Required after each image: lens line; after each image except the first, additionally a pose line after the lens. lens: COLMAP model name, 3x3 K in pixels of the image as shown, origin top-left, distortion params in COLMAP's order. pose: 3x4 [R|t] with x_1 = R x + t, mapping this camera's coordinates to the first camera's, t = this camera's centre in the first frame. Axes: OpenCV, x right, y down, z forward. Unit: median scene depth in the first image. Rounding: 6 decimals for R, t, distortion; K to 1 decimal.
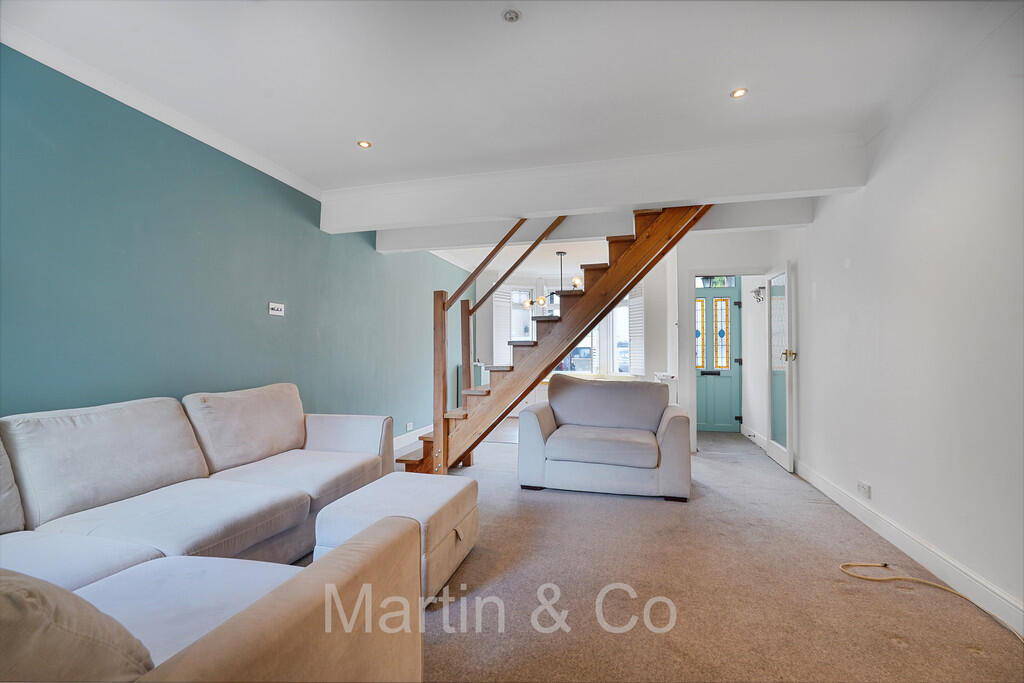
lens RADIAL K [[459.7, 0, 512.0], [0, 459.7, 341.5], [0, 0, 1]] dist [-0.000046, 0.001169]
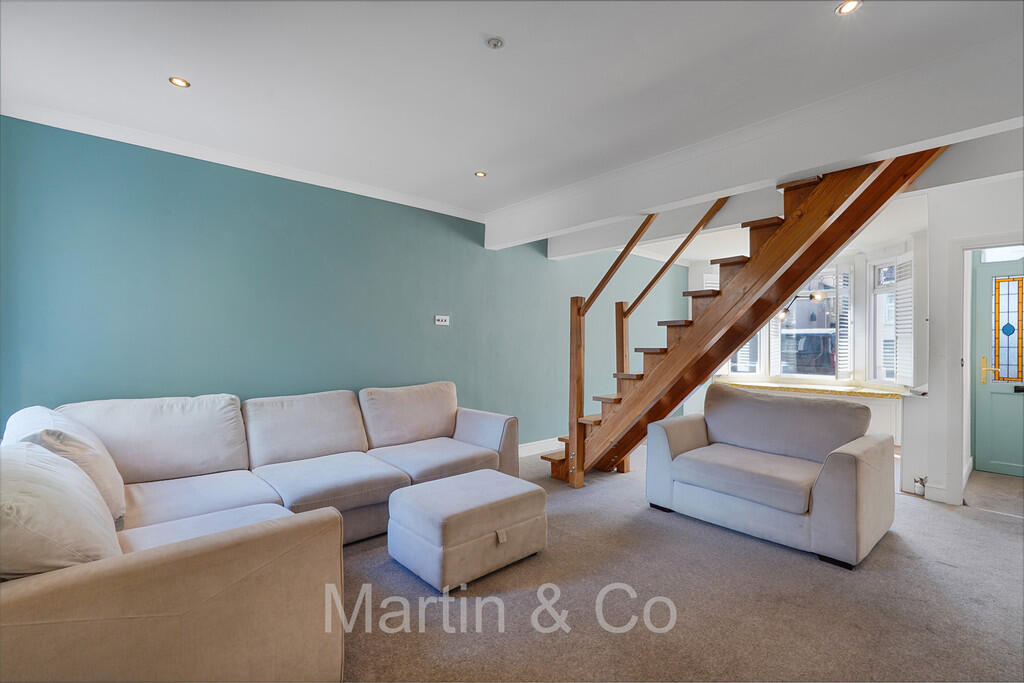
lens RADIAL K [[459.7, 0, 512.0], [0, 459.7, 341.5], [0, 0, 1]] dist [-0.000046, 0.001169]
pose [[0.833055, 0.003536, -0.553179, 0.302590], [0.009253, 0.999751, 0.020325, -0.034952], [0.553113, -0.022051, 0.832814, 0.080862]]
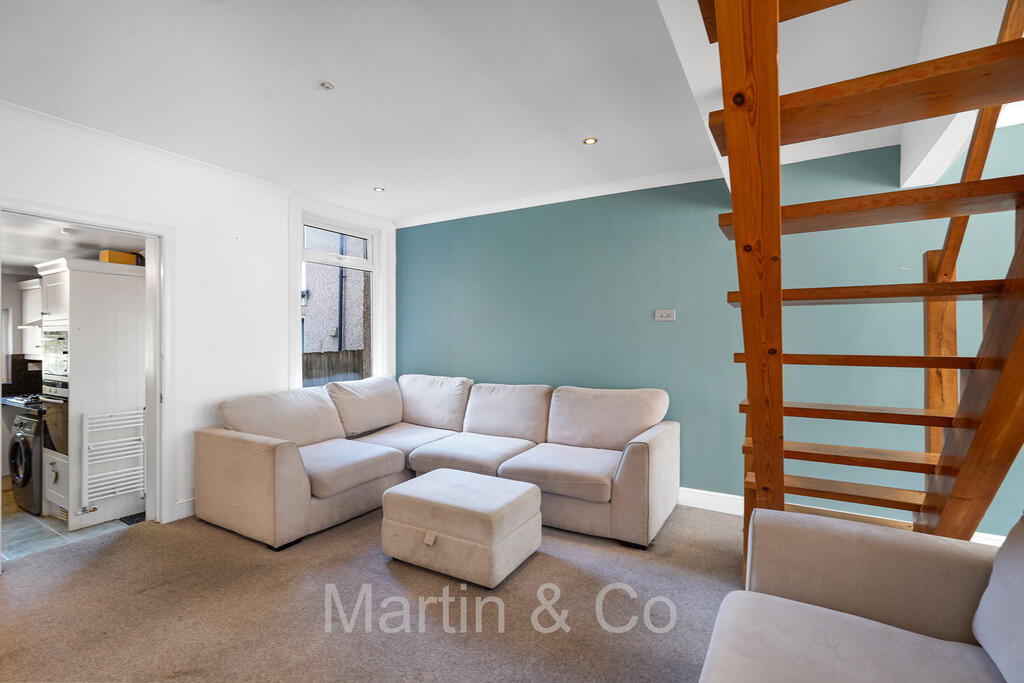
lens RADIAL K [[461.1, 0, 512.0], [0, 461.1, 341.5], [0, 0, 1]] dist [-0.000039, 0.000184]
pose [[-0.270534, 0.004393, -0.962700, 0.527532], [0.023946, 0.999711, -0.002168, -0.018465], [0.962413, -0.023640, -0.270561, 0.904918]]
